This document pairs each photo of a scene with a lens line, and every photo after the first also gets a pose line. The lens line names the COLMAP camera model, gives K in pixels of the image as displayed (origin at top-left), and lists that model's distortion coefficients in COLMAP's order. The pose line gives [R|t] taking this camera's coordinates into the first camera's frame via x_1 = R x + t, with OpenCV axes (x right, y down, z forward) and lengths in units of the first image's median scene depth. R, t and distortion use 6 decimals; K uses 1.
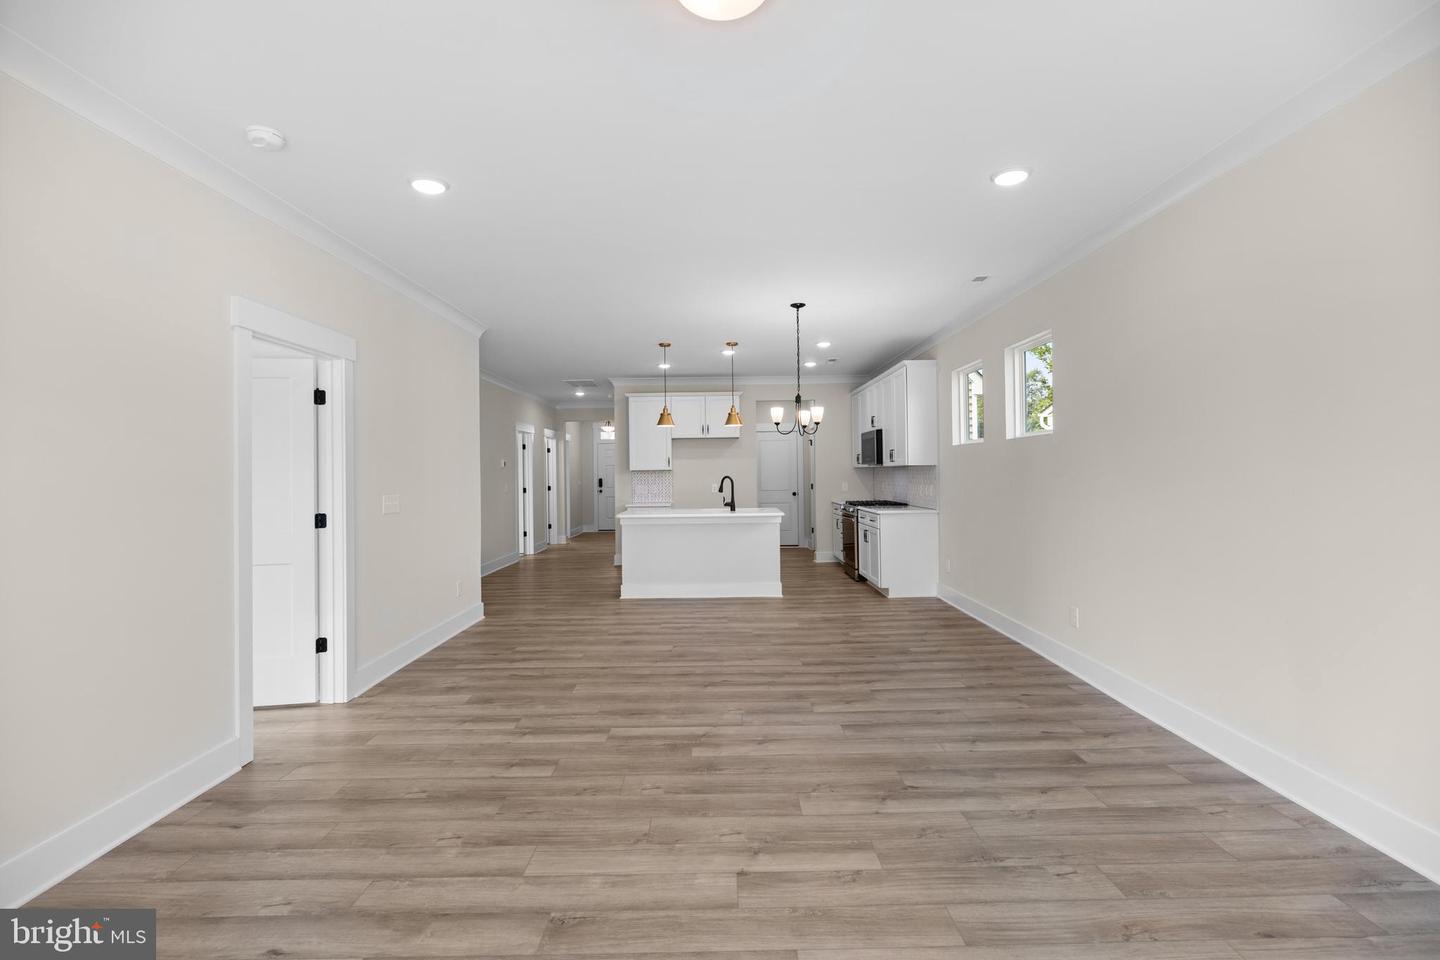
lens RADIAL K [[650.1, 0, 718.1], [0, 650.1, 472.8], [0, 0, 1]] dist [0.002356, -0.001073]
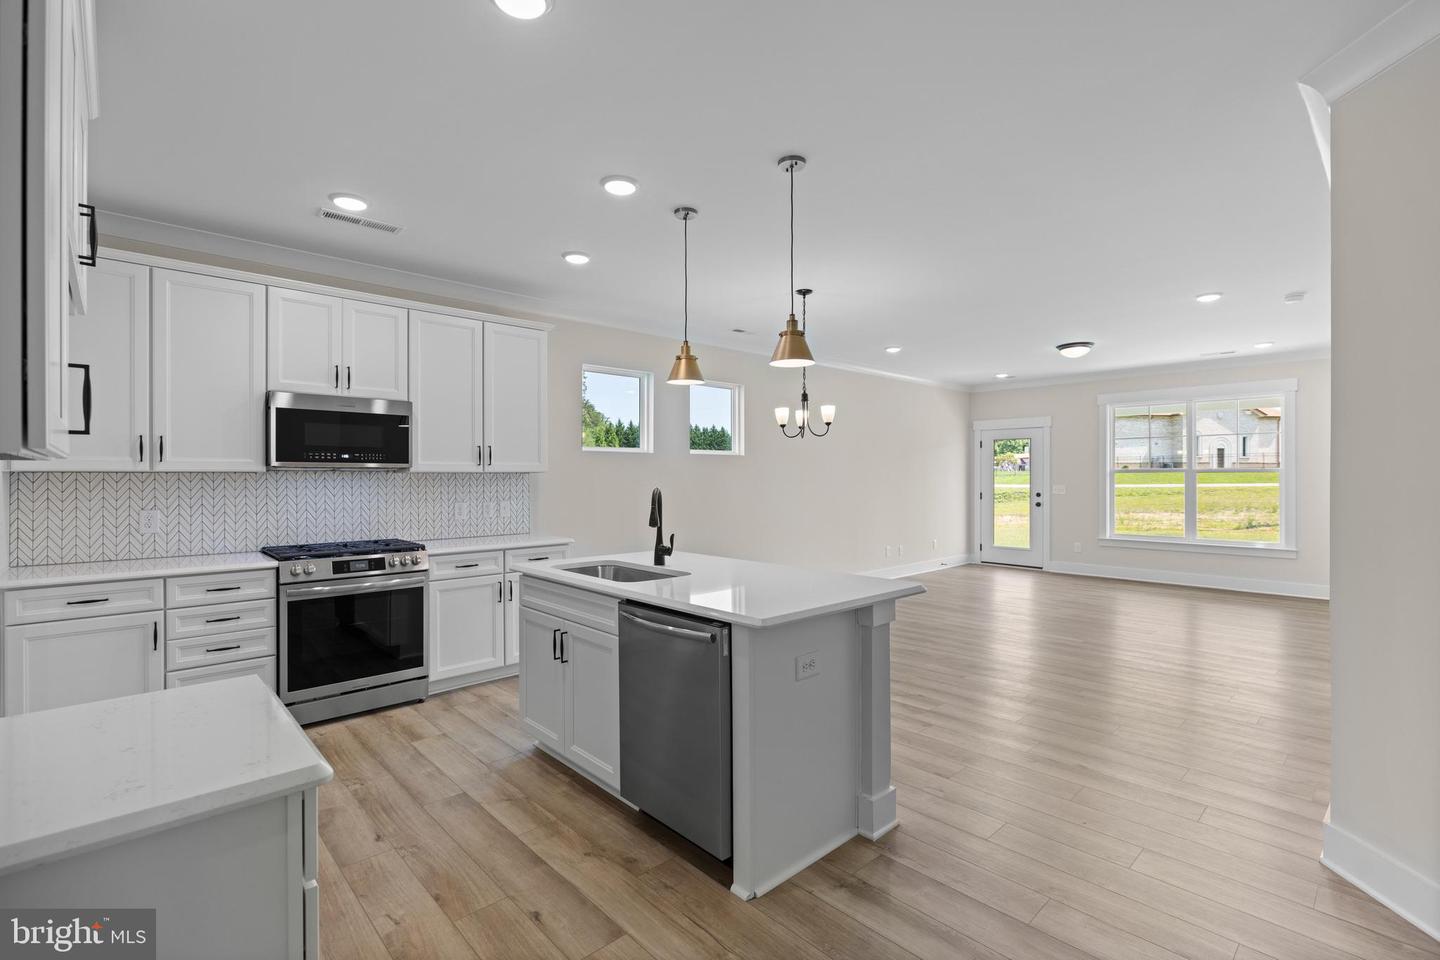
lens RADIAL K [[650.1, 0, 720.0], [0, 650.1, 473.8], [0, 0, 1]] dist [0.002356, -0.001073]
pose [[-0.679061, 0.030562, 0.733445, -0.258250], [0.020039, 0.999532, -0.023096, 0.007450], [-0.733808, -0.000986, -0.679356, 0.981473]]
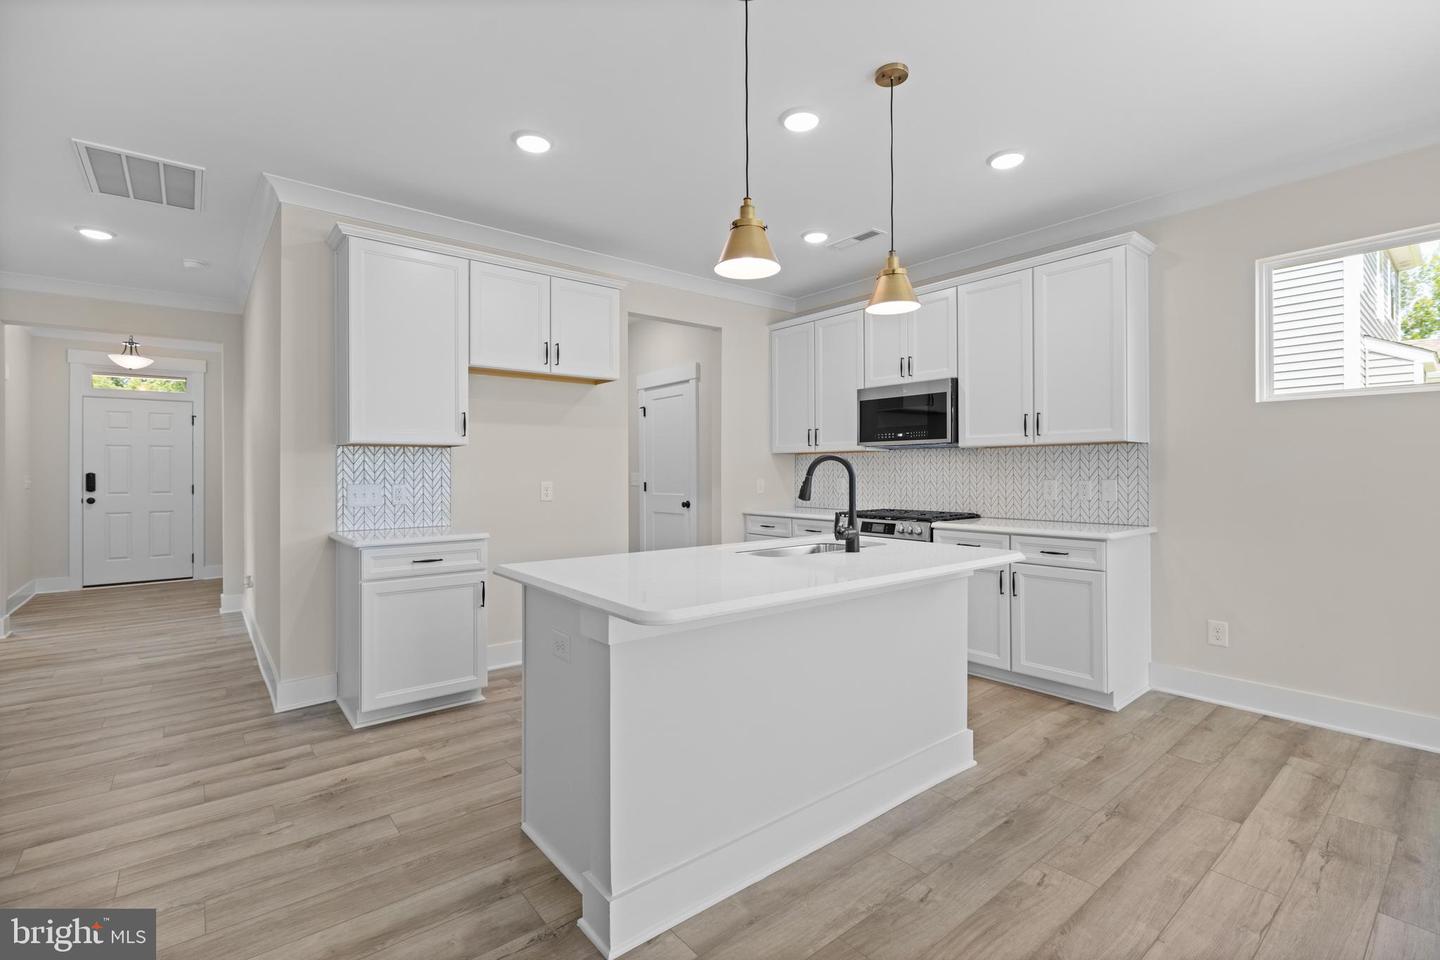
lens RADIAL K [[650.1, 0, 726.8], [0, 650.1, 468.6], [0, 0, 1]] dist [0.002356, -0.001073]
pose [[0.777940, 0.013819, 0.628187, -0.196274], [-0.007330, 0.999890, -0.012918, 0.013898], [-0.628296, 0.005445, 0.777955, 0.584954]]
